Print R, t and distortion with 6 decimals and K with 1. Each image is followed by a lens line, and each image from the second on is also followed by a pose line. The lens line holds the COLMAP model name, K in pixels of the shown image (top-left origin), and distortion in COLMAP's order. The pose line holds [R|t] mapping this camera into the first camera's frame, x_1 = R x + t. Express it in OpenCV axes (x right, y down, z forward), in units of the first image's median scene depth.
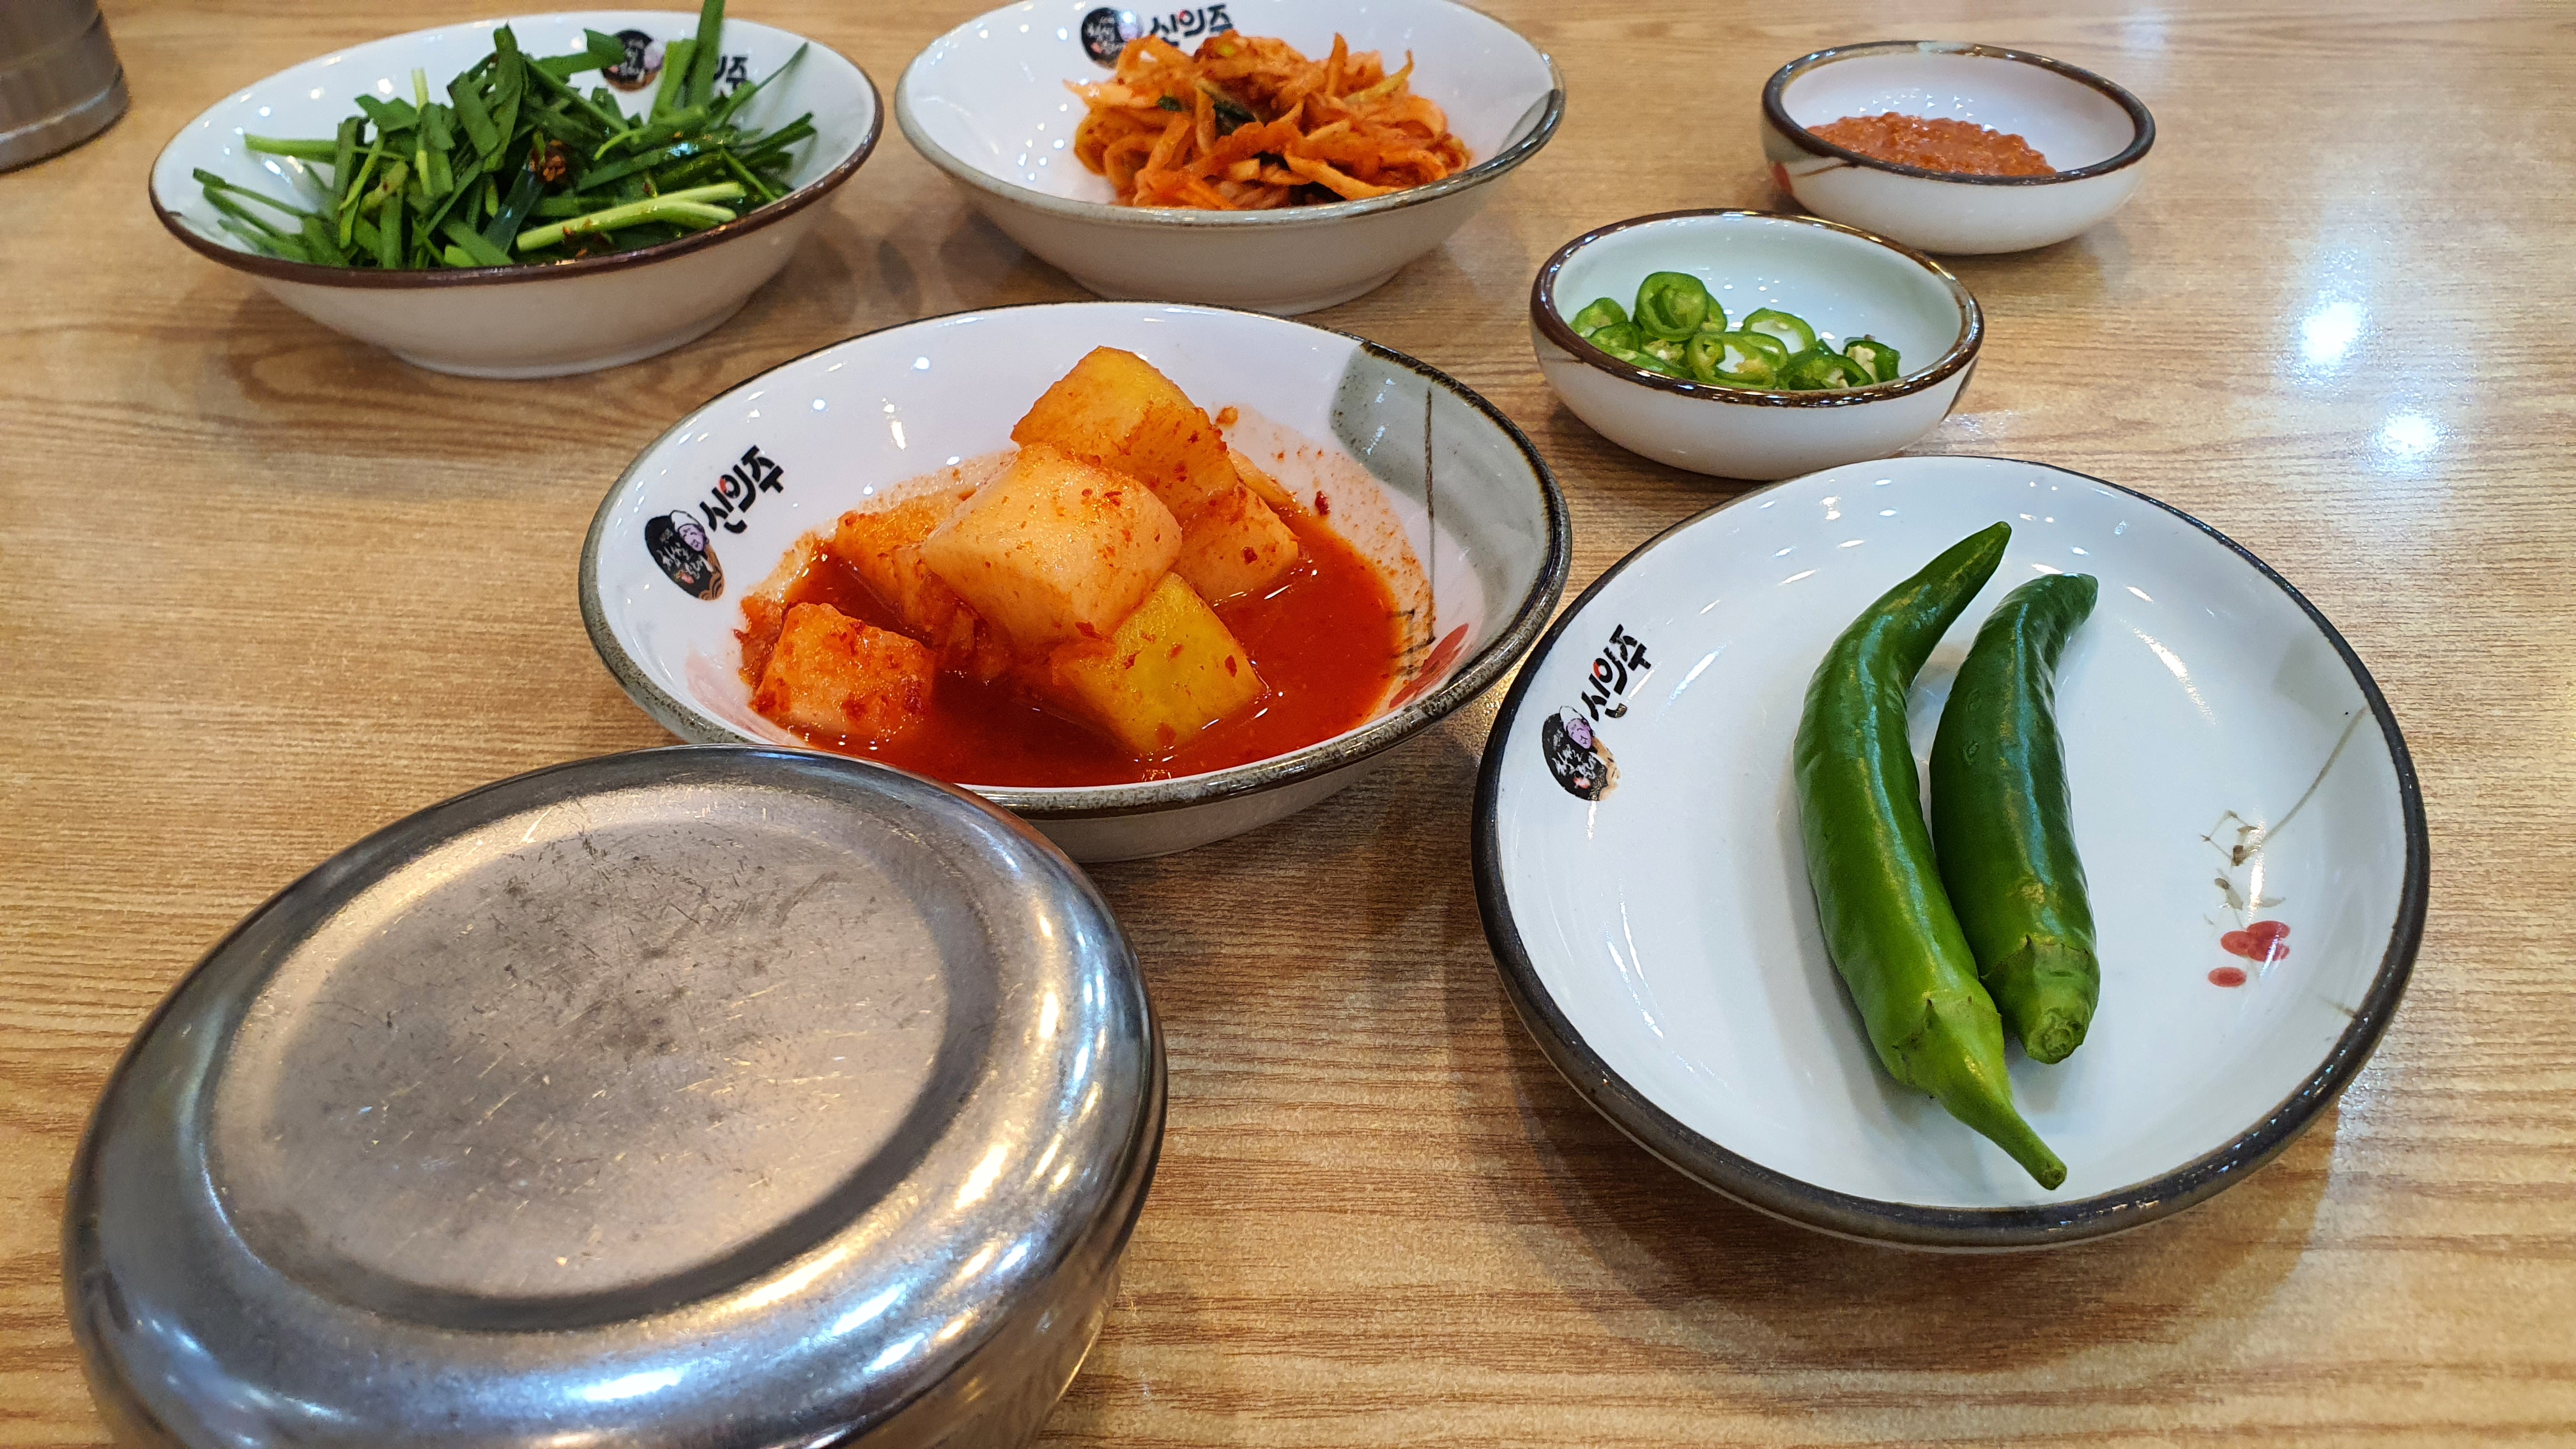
lens RADIAL K [[2055.1, 0, 1288.0], [0, 2055.1, 724.5], [0, 0, 1]] dist [-0.005580, -0.003243]
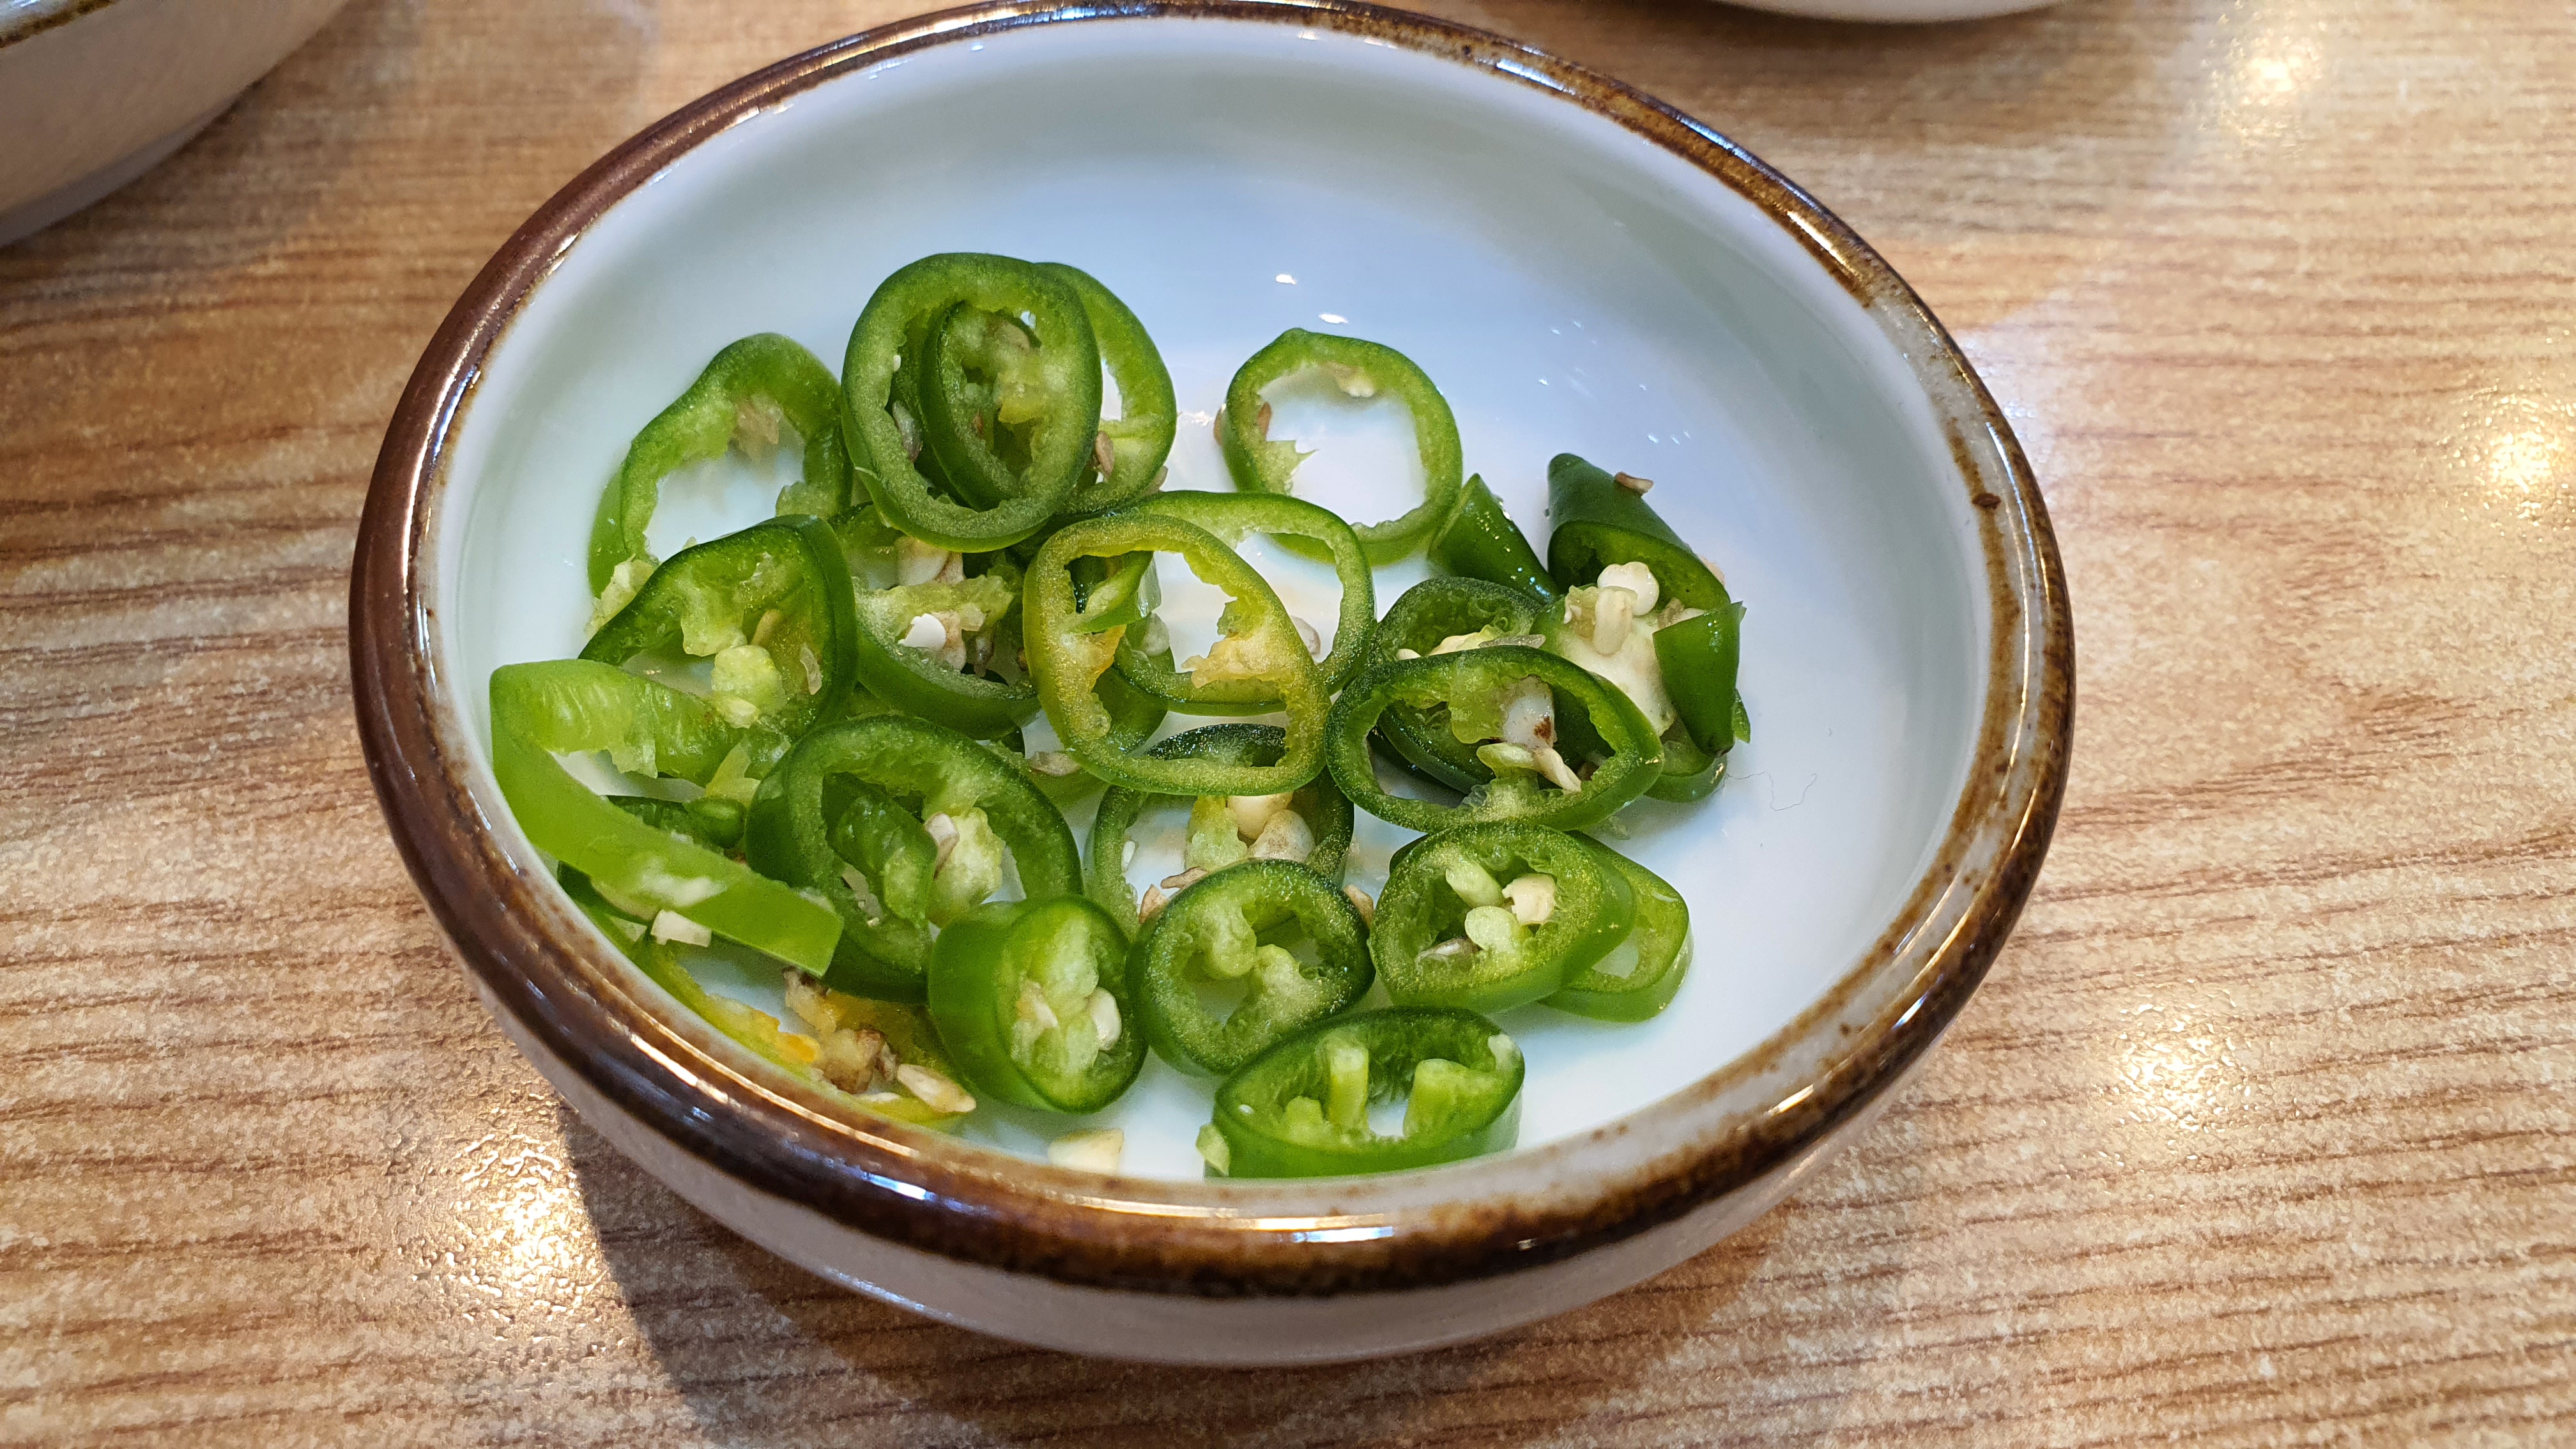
lens RADIAL K [[2055.1, 0, 1288.0], [0, 2055.1, 724.5], [0, 0, 1]] dist [-0.005580, -0.003243]
pose [[0.985499, -0.077261, 0.151073, 0.165860], [0.029557, 0.954876, 0.295531, -0.220092], [-0.167089, -0.286780, 0.943312, 0.639574]]
